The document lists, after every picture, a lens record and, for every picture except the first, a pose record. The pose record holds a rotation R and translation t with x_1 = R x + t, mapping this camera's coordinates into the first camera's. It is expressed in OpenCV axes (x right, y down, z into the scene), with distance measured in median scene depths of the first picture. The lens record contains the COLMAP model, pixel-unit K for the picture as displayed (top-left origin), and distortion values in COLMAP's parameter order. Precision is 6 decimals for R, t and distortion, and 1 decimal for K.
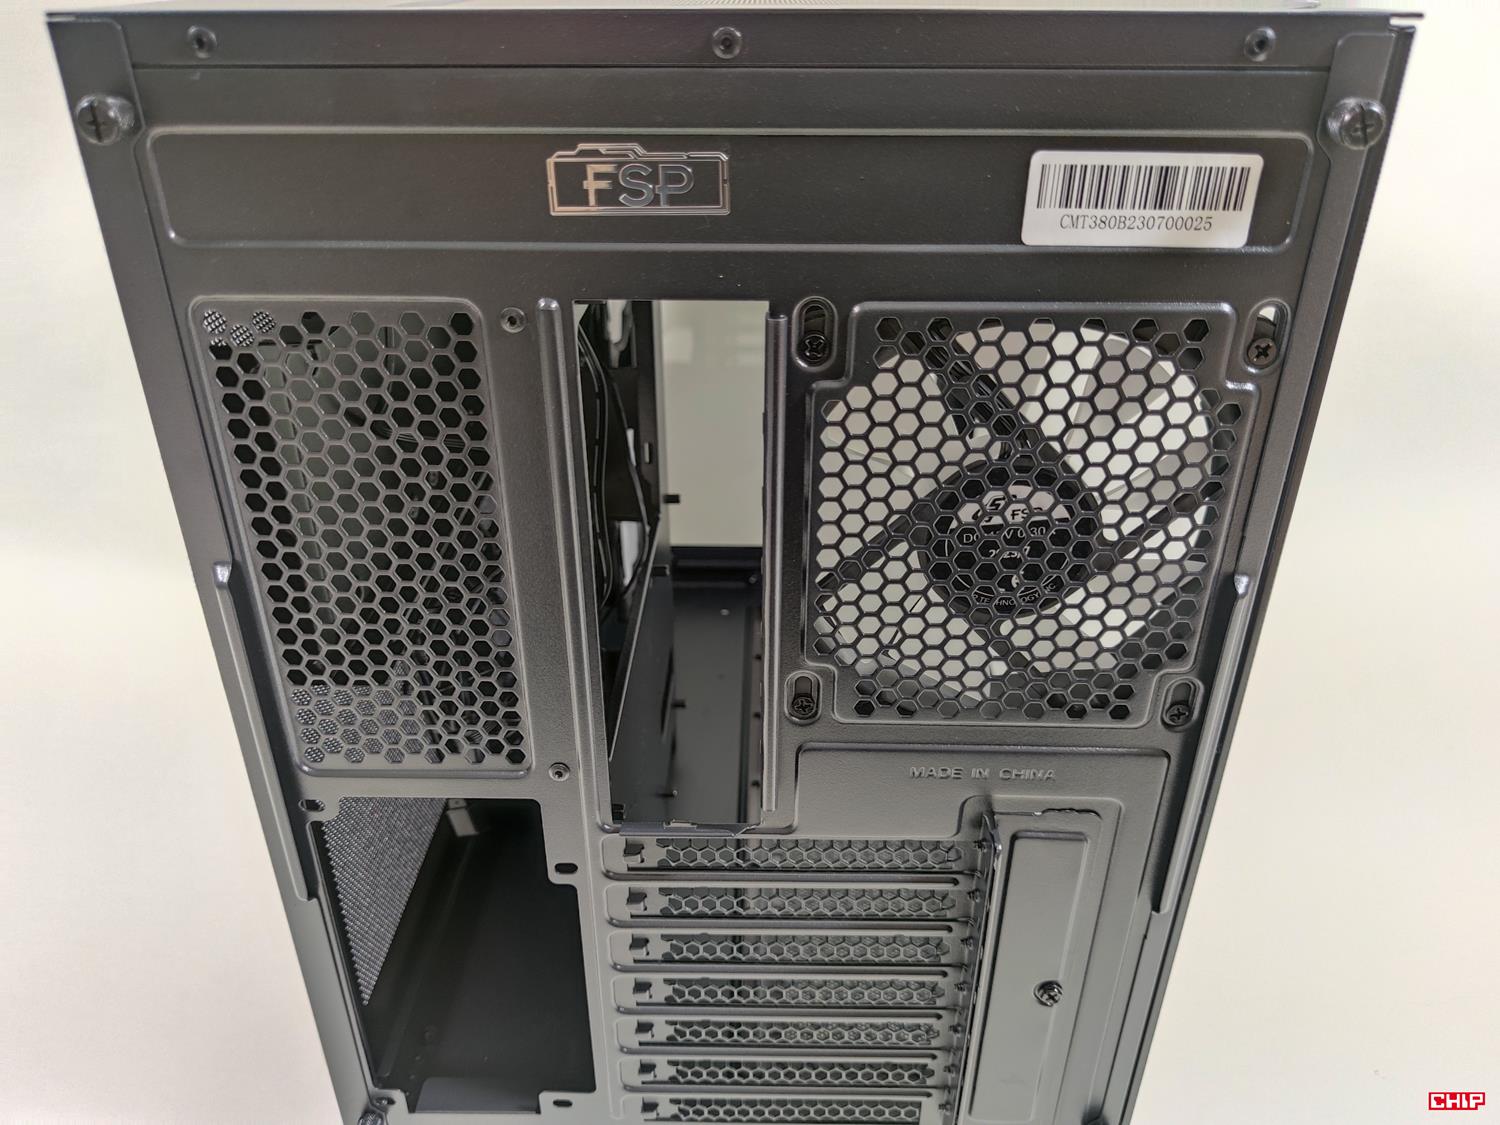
lens RADIAL K [[1104.5, 0, 749.8], [0, 1104.5, 551.2], [0, 0, 1]] dist [0.028827, -0.054562]
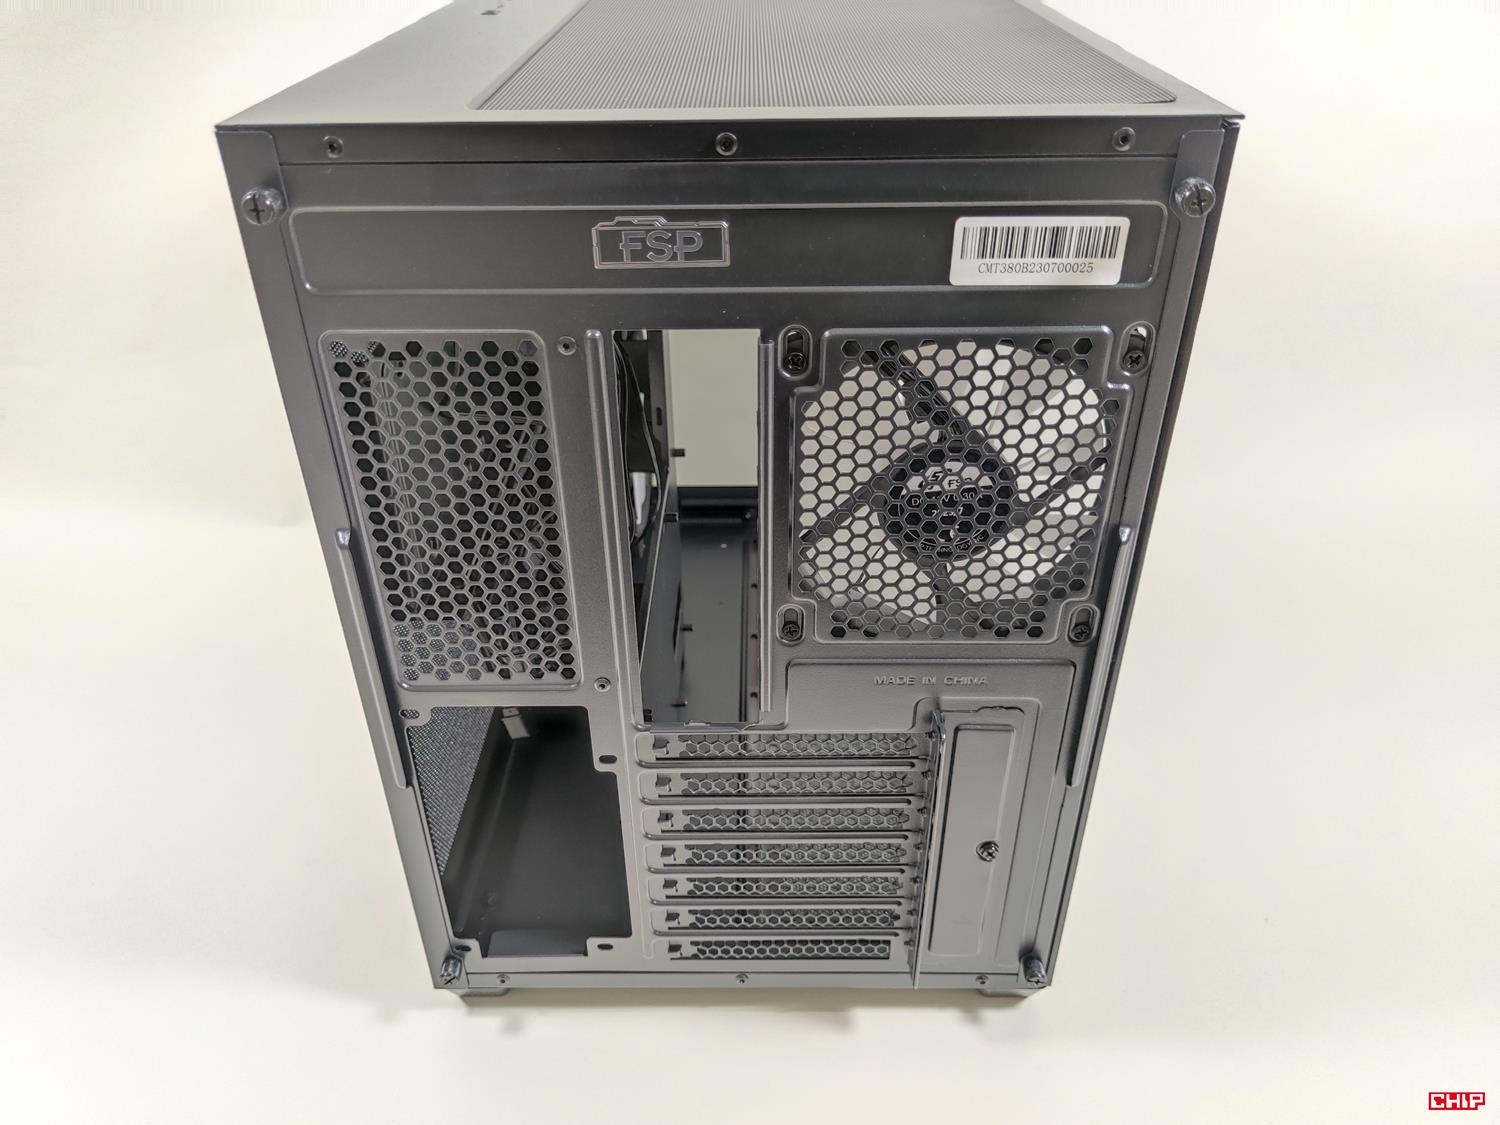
lens RADIAL K [[1104.5, 0, 747.6], [0, 1104.5, 539.7], [0, 0, 1]] dist [0.028827, -0.054562]
pose [[0.999869, -0.015773, 0.003510, -0.005551], [0.015517, 0.997842, 0.063801, -0.048706], [-0.004509, -0.063738, 0.997956, -0.276502]]
